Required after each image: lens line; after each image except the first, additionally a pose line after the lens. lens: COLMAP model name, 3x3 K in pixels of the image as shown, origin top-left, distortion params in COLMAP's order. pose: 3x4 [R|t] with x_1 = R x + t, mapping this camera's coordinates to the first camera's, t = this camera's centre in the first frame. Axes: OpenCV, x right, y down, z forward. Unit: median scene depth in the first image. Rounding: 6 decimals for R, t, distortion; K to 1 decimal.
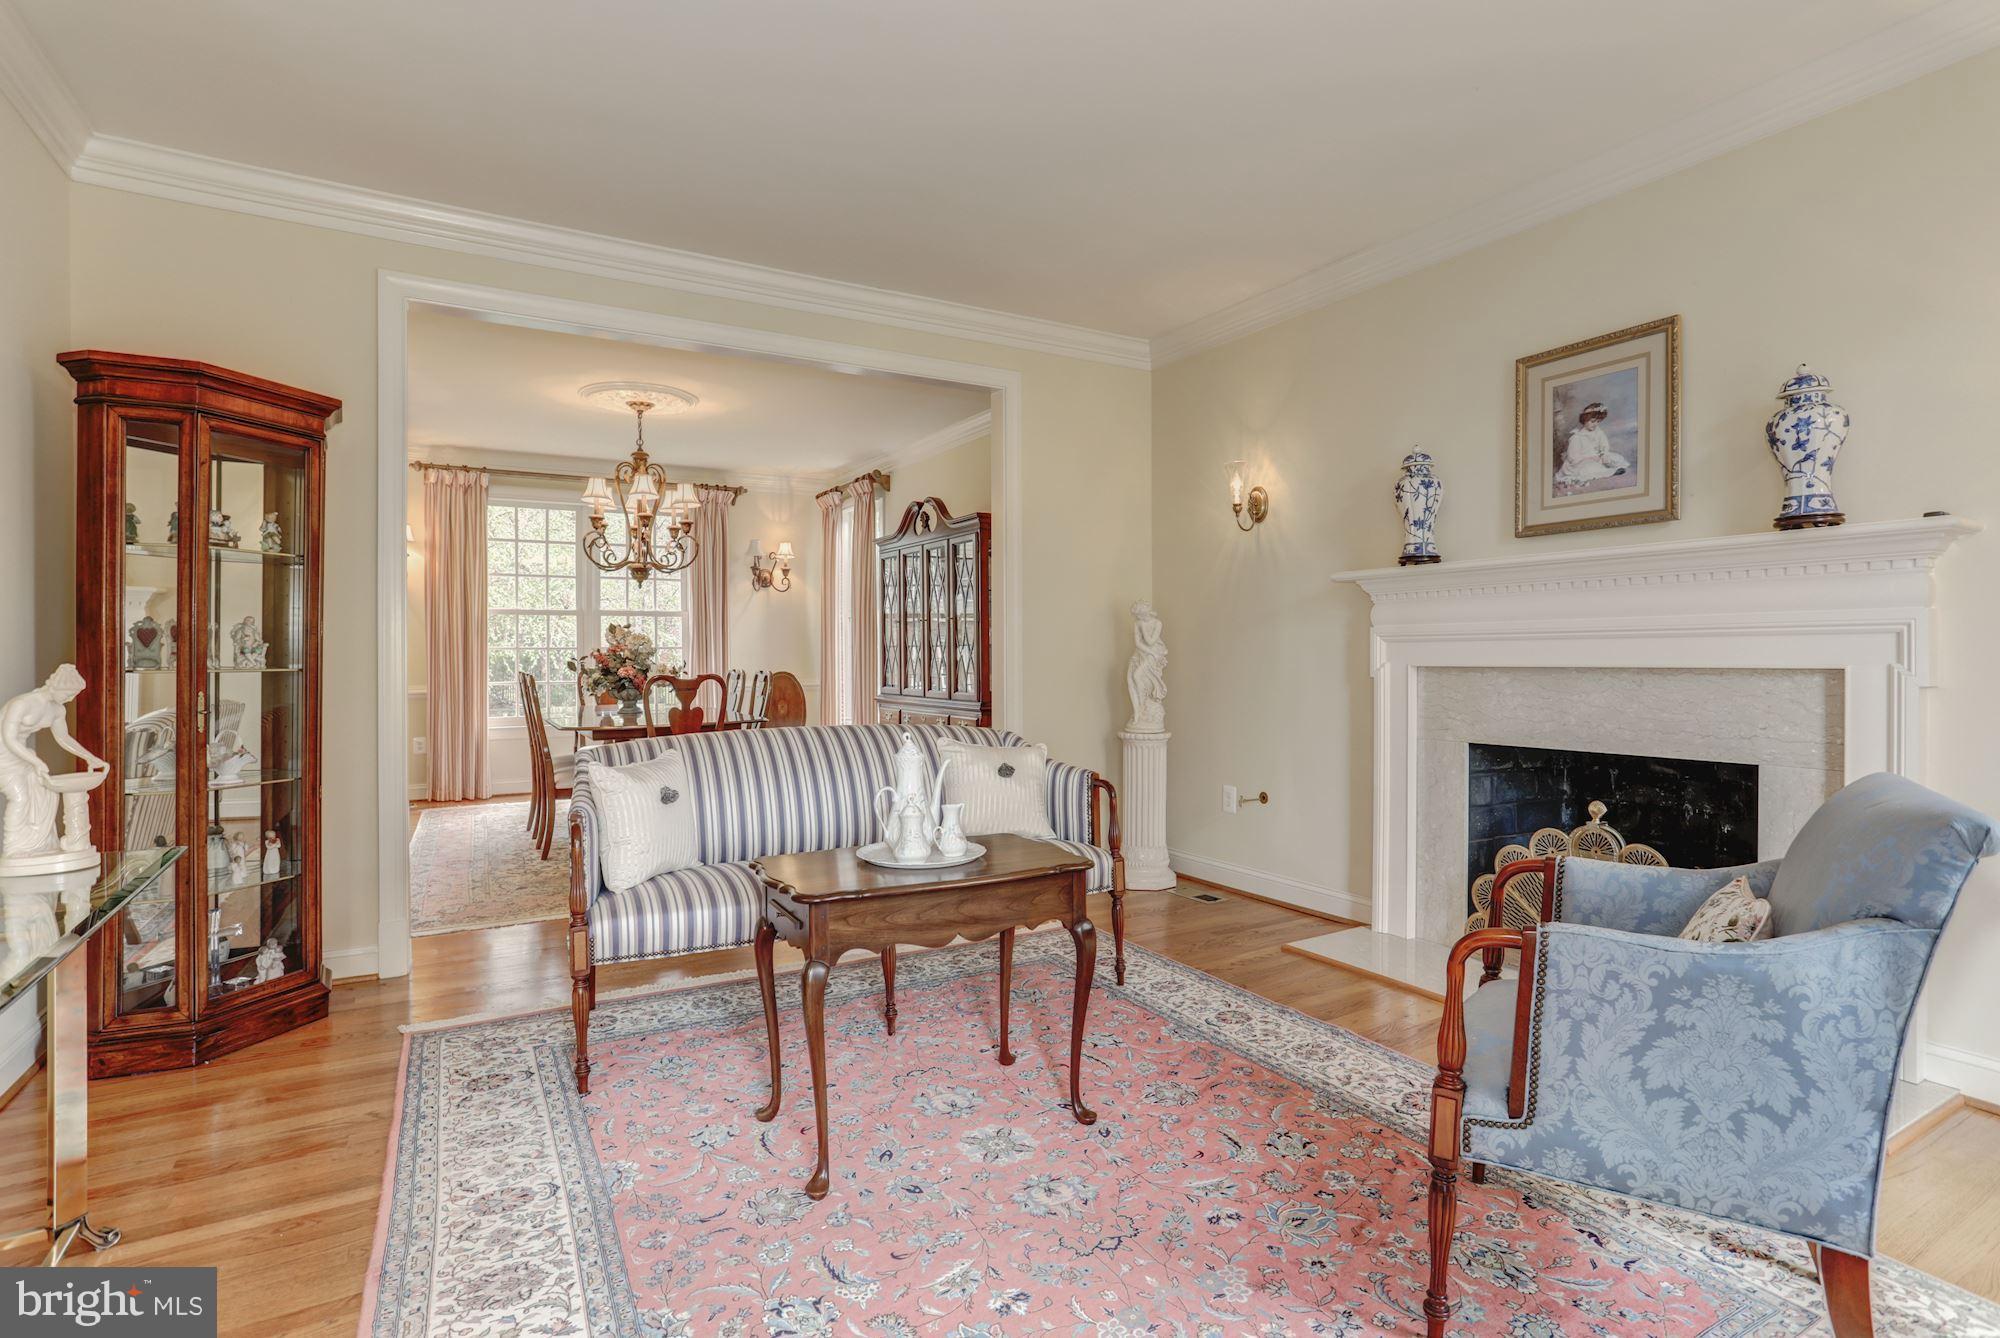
lens RADIAL K [[979.6, 0, 1003.5], [0, 979.6, 647.2], [0, 0, 1]] dist [-0.027840, 0.004960]
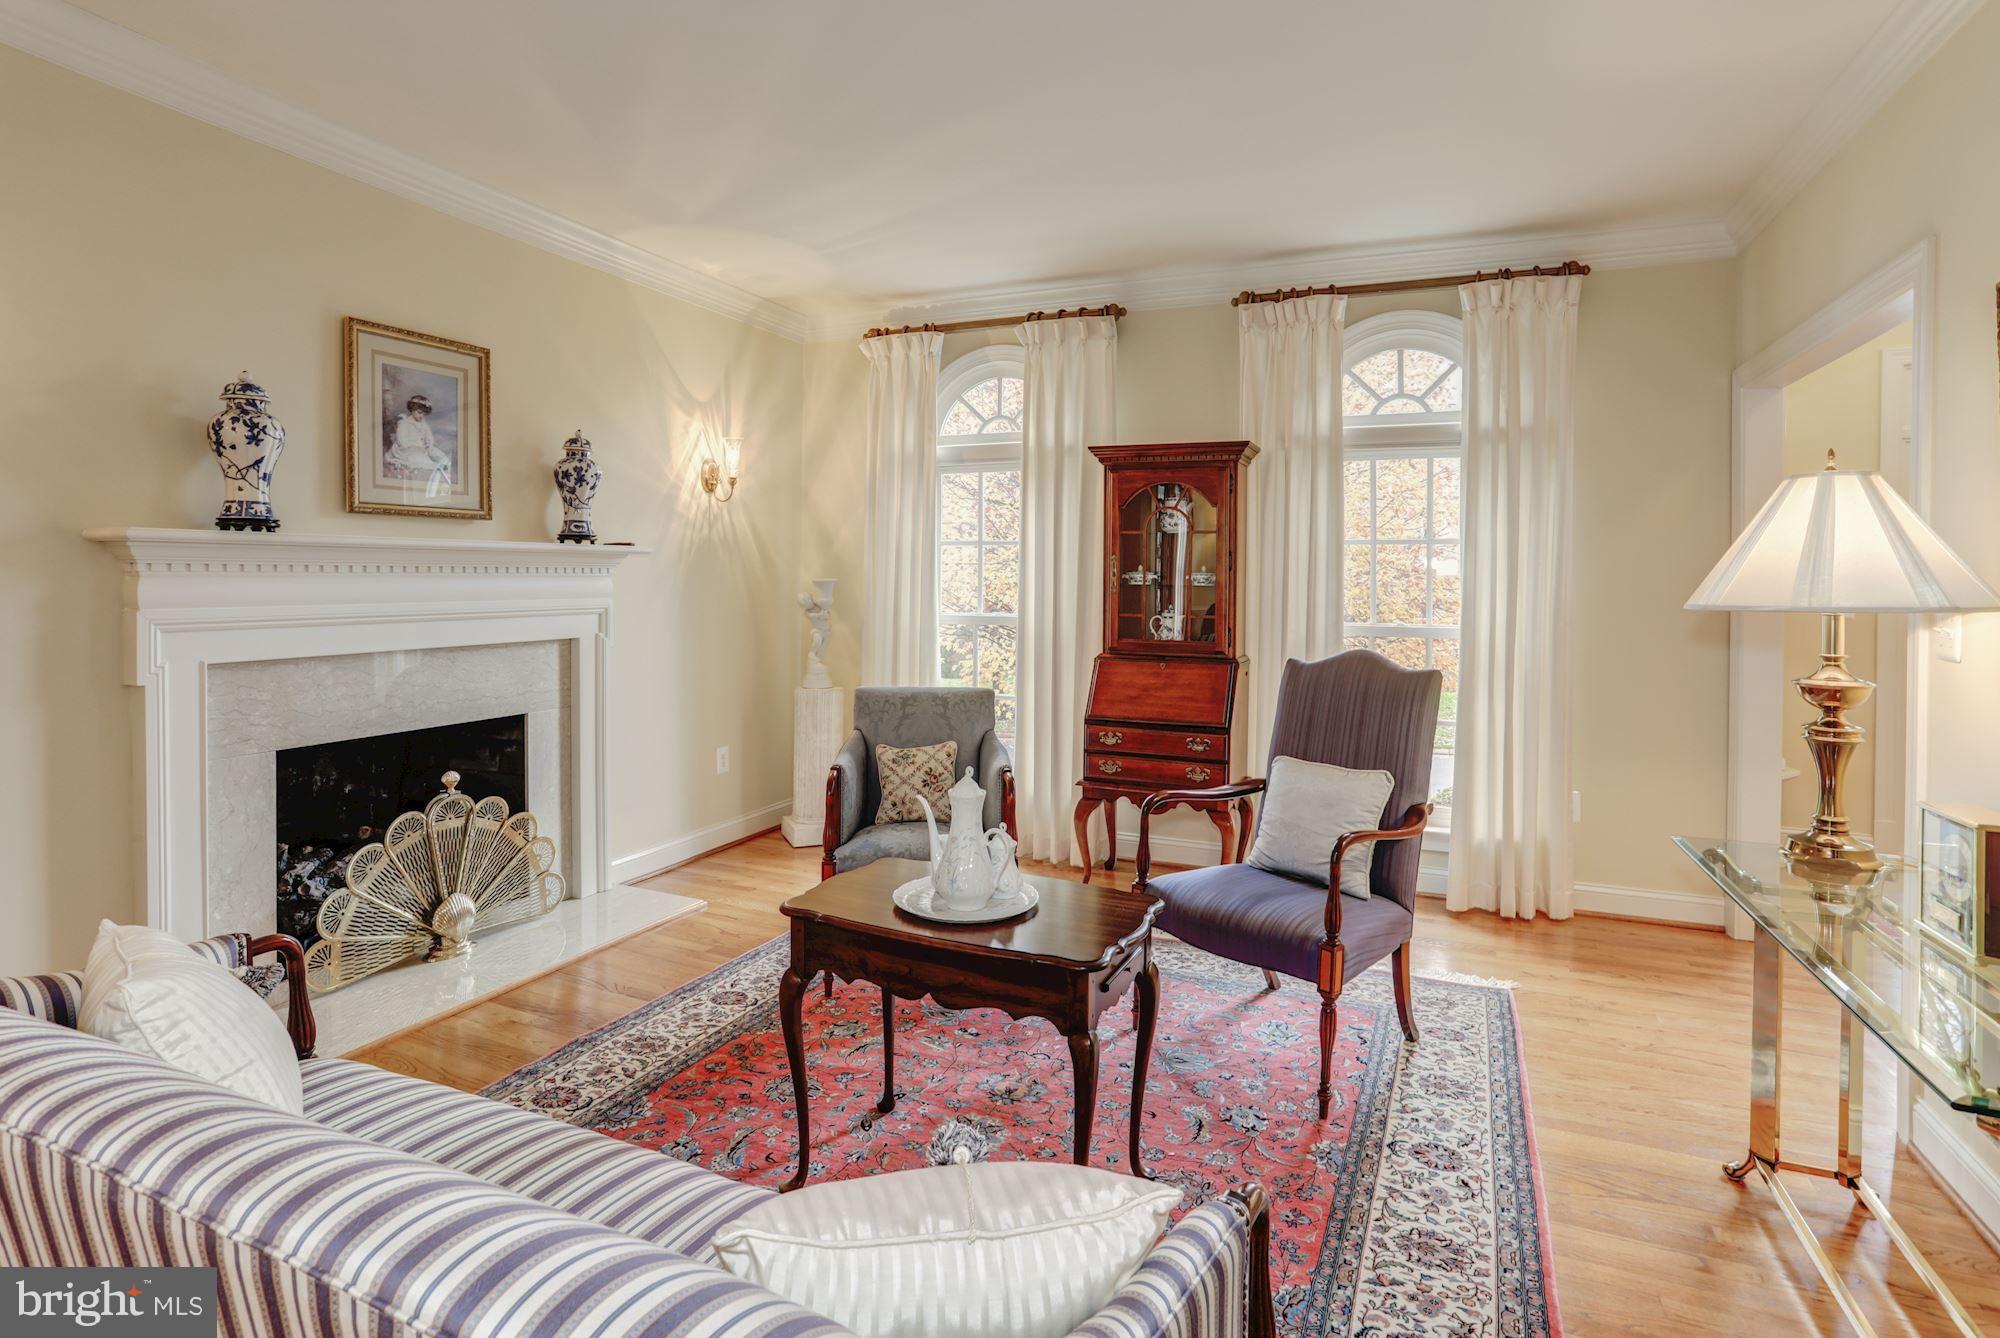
lens RADIAL K [[979.6, 0, 986.3], [0, 979.6, 590.3], [0, 0, 1]] dist [-0.027840, 0.004960]
pose [[-0.572420, -0.013538, 0.819849, -0.676157], [-0.015134, 0.999868, 0.005945, -0.065203], [-0.819821, -0.009005, -0.572549, 1.239848]]
